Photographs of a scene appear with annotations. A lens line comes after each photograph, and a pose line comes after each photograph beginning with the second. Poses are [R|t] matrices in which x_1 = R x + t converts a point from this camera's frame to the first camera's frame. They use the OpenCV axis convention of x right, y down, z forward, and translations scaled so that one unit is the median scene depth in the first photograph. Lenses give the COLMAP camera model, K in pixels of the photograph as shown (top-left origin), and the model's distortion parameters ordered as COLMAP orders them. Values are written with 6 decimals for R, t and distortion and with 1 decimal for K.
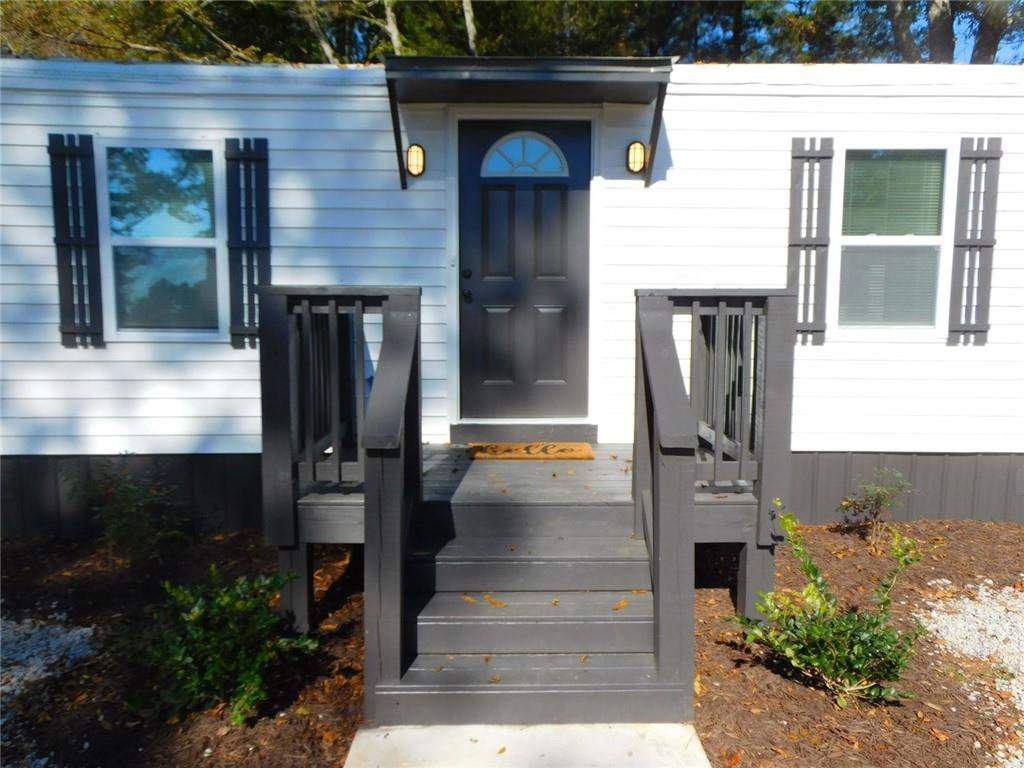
lens RADIAL K [[770.7, 0, 520.9], [0, 770.7, 392.2], [0, 0, 1]] dist [-0.013697, 0.064315]
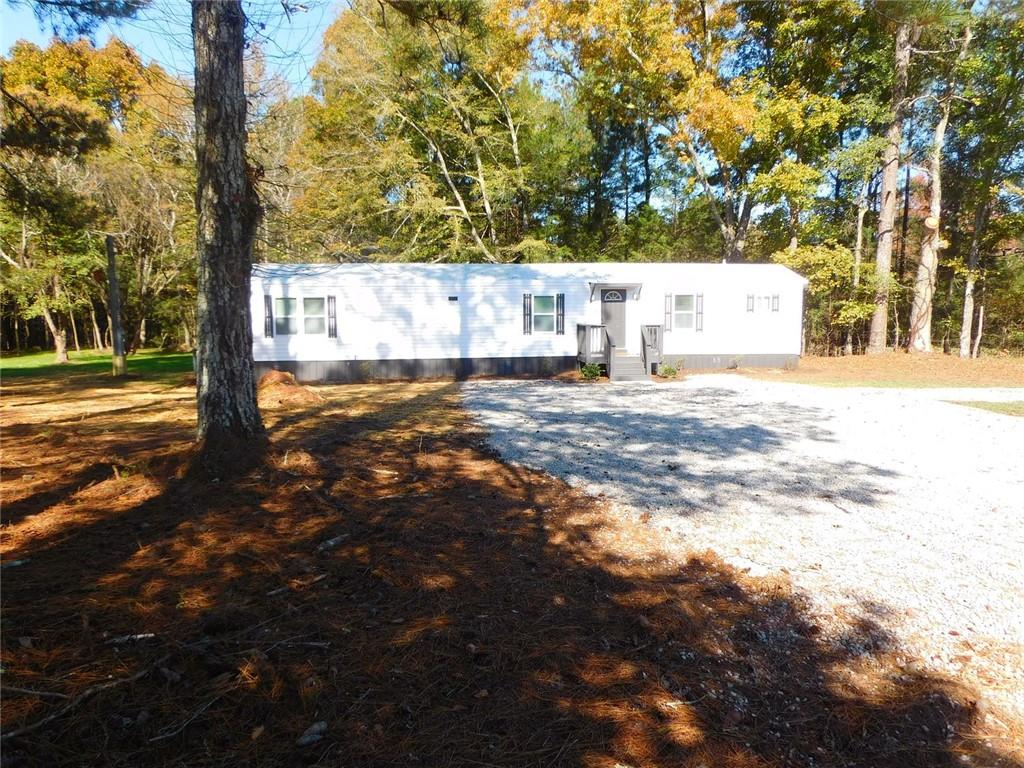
lens RADIAL K [[770.7, 0, 524.5], [0, 770.7, 386.2], [0, 0, 1]] dist [-0.013697, 0.064315]
pose [[0.992762, -0.021326, 0.118188, -1.187617], [0.021009, 0.999772, 0.003924, 0.252693], [-0.118245, -0.001413, 0.992983, -3.966163]]
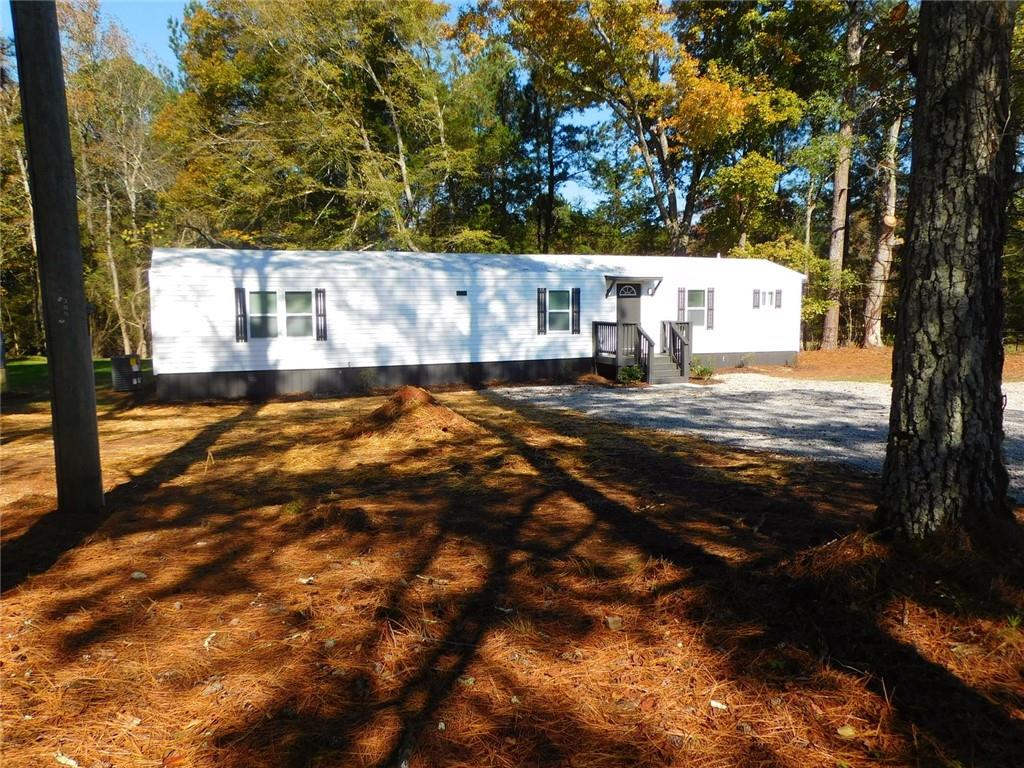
lens RADIAL K [[770.7, 0, 518.7], [0, 770.7, 383.5], [0, 0, 1]] dist [-0.013697, 0.064315]
pose [[0.929745, -0.048193, 0.365036, -2.320267], [0.047619, 0.998810, 0.010579, 0.165356], [-0.365111, 0.007547, 0.930933, -3.054891]]
